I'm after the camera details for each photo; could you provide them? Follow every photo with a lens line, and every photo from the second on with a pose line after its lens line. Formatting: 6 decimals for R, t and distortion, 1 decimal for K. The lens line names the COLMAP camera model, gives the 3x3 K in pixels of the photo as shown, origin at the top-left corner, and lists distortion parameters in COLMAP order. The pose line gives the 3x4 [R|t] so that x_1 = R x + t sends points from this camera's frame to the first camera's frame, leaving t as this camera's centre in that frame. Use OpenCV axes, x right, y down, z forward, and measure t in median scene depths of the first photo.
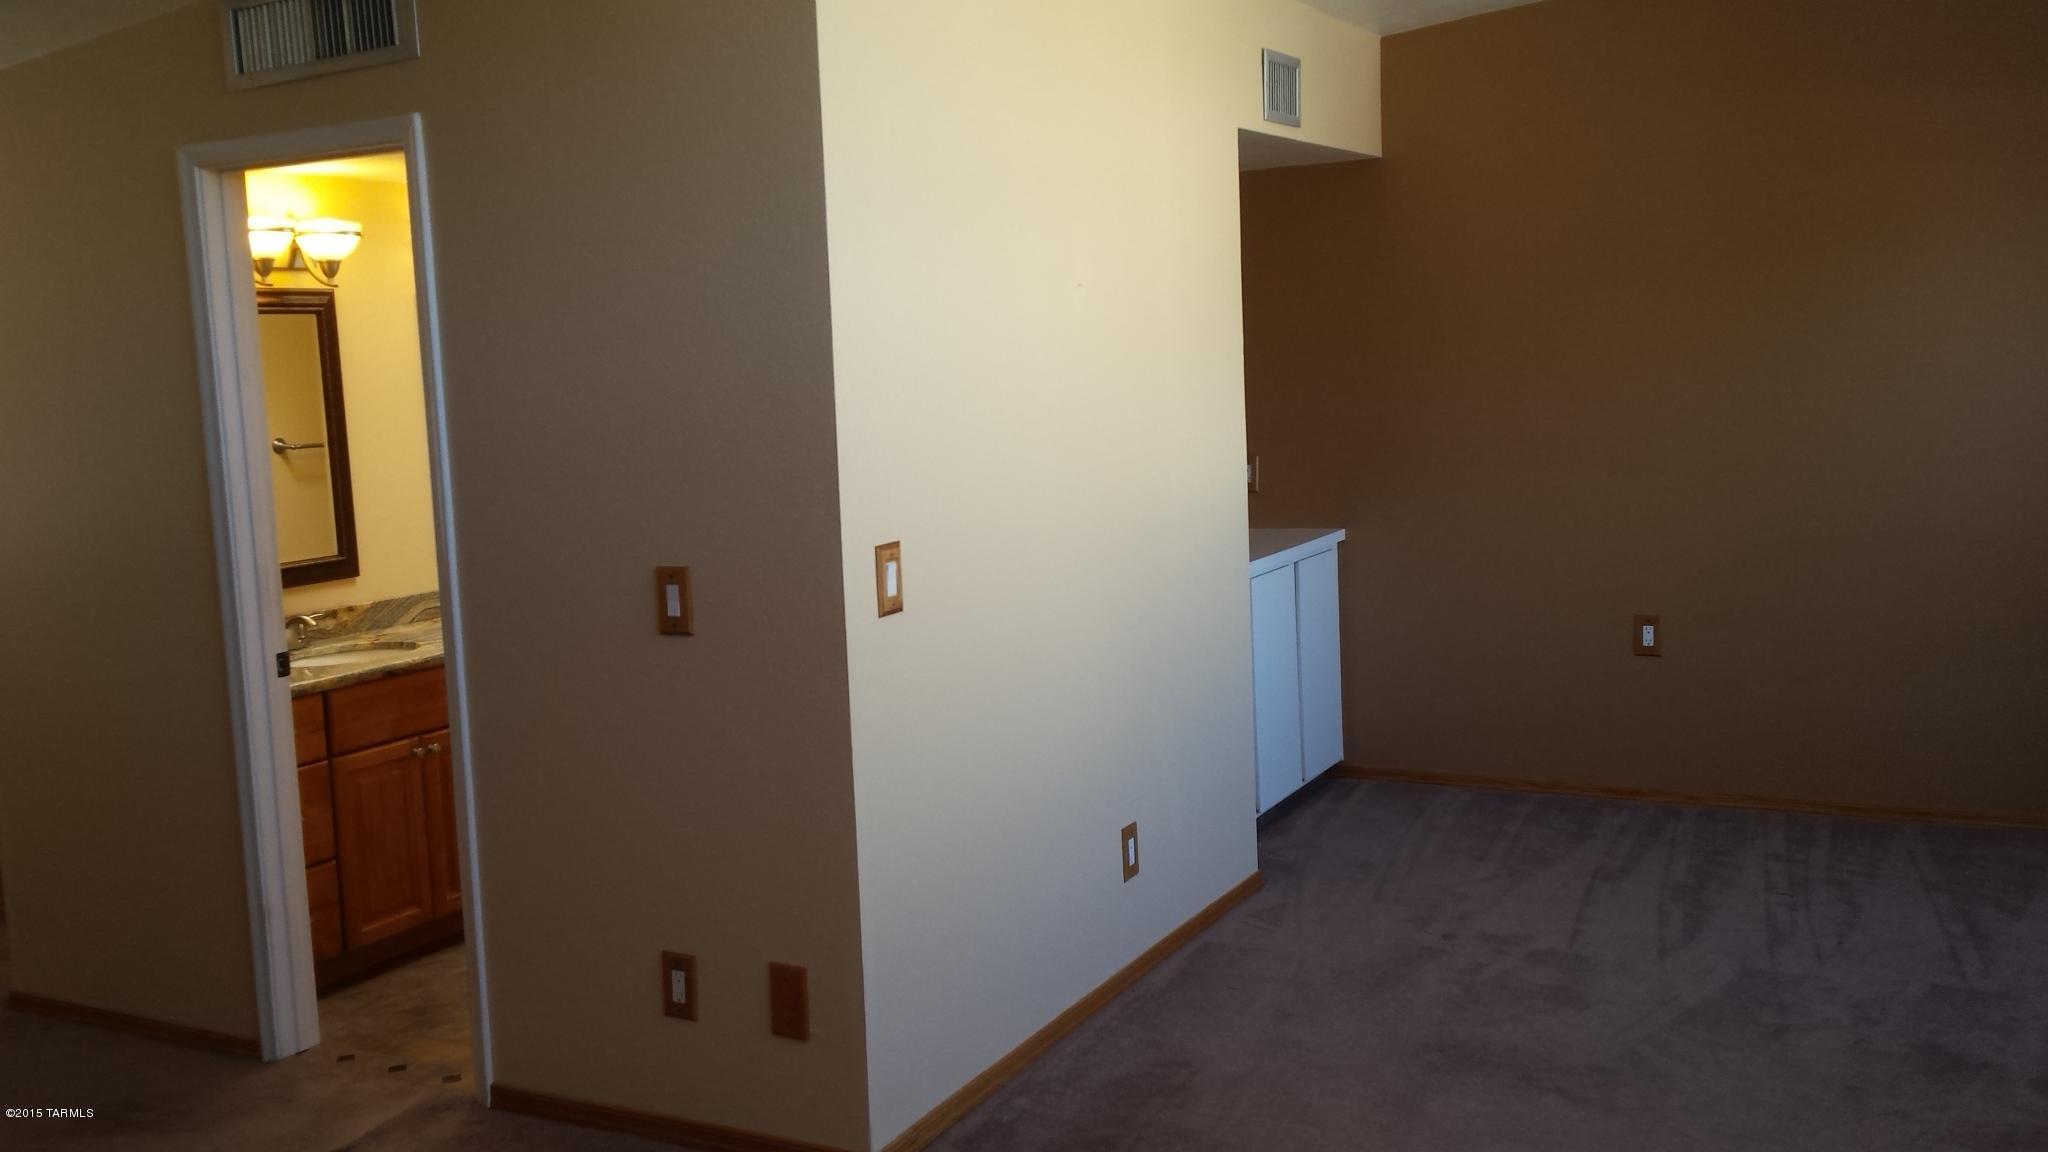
lens RADIAL K [[1882.9, 0, 1036.0], [0, 1882.9, 572.4], [0, 0, 1]] dist [0.043956, 0.000000]
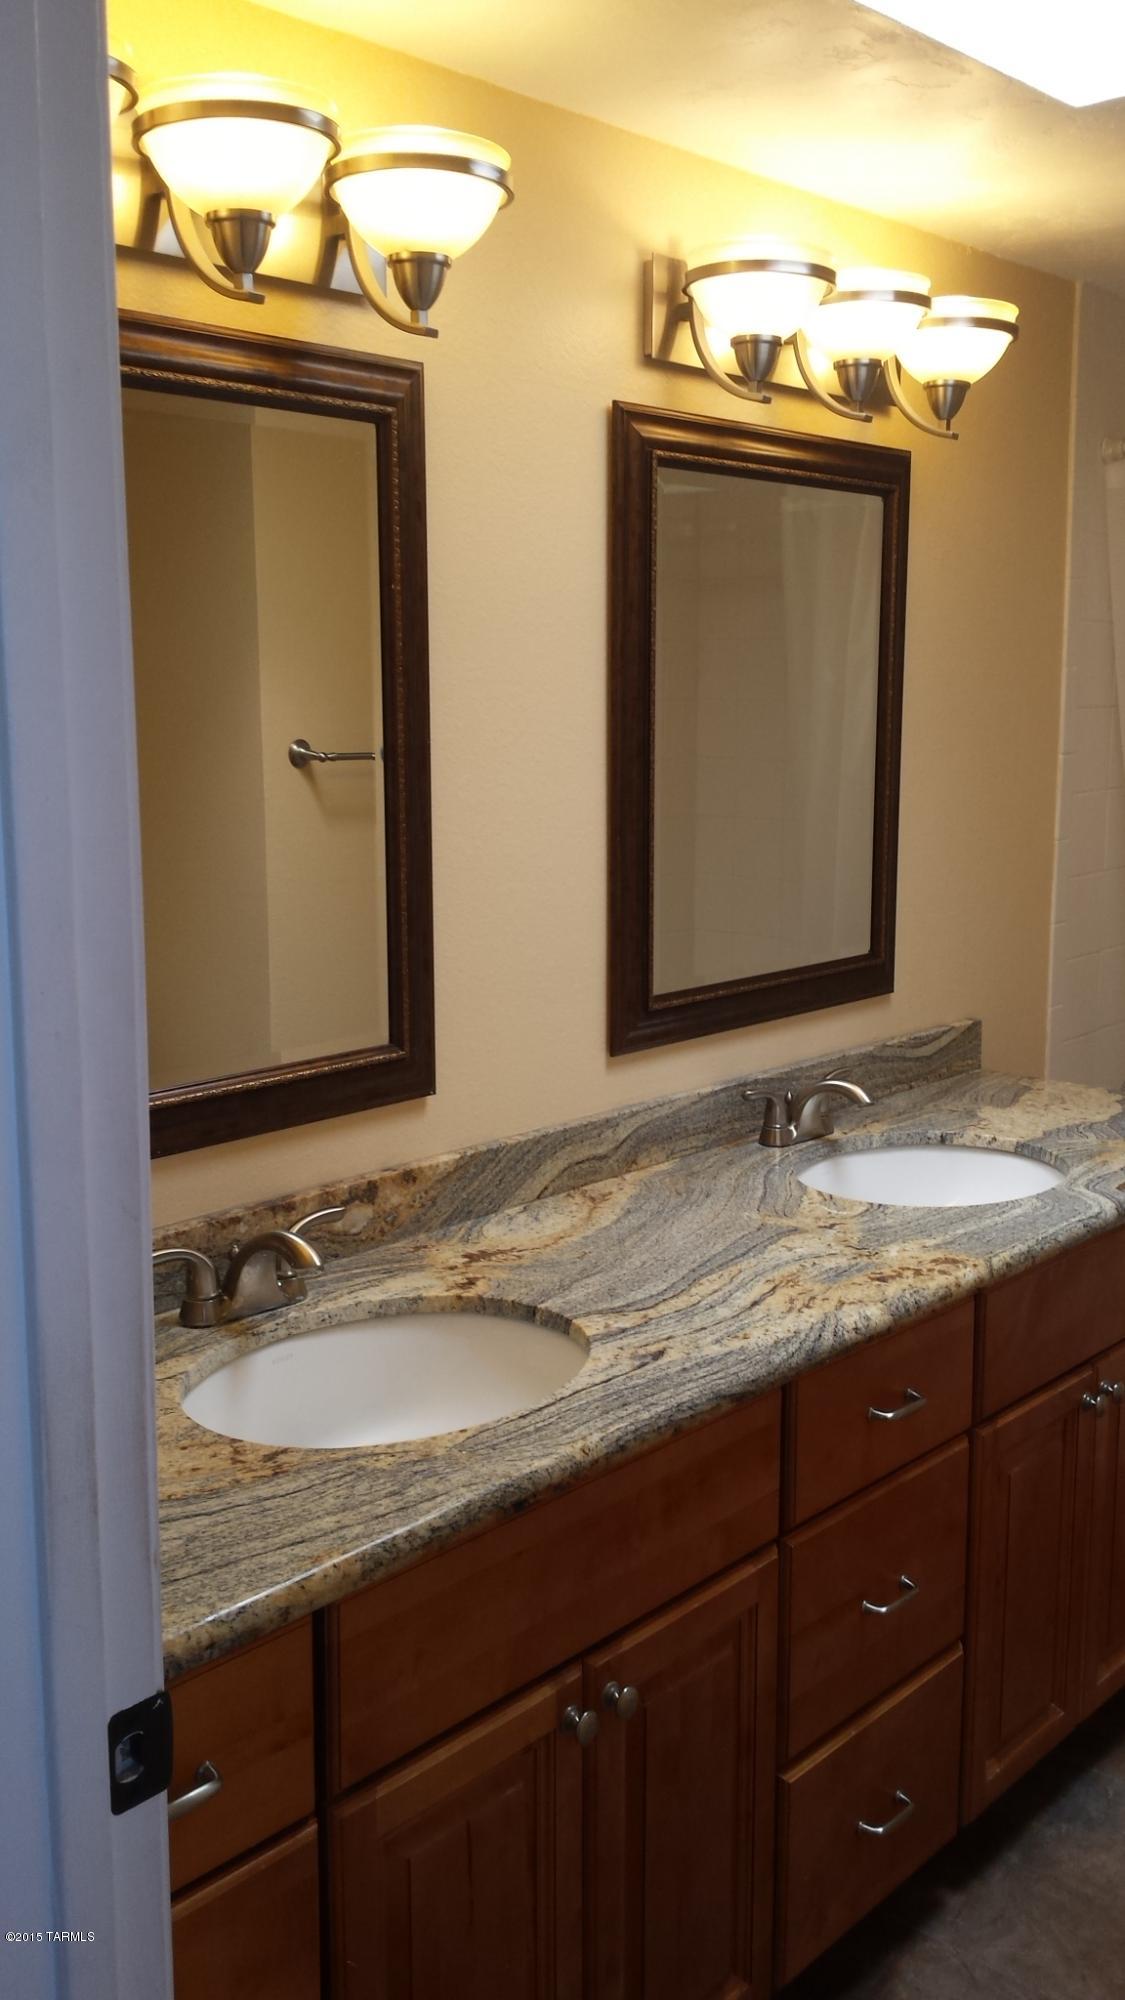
lens RADIAL K [[1838.8, 0, 558.9], [0, 1838.8, 1003.5], [0, 0, 1]] dist [0.043956, 0.000000]
pose [[0.964838, 0.085914, -0.248410, -0.240200], [-0.070547, 0.995040, 0.070132, -0.047896], [0.253203, -0.050141, 0.966113, 0.639989]]
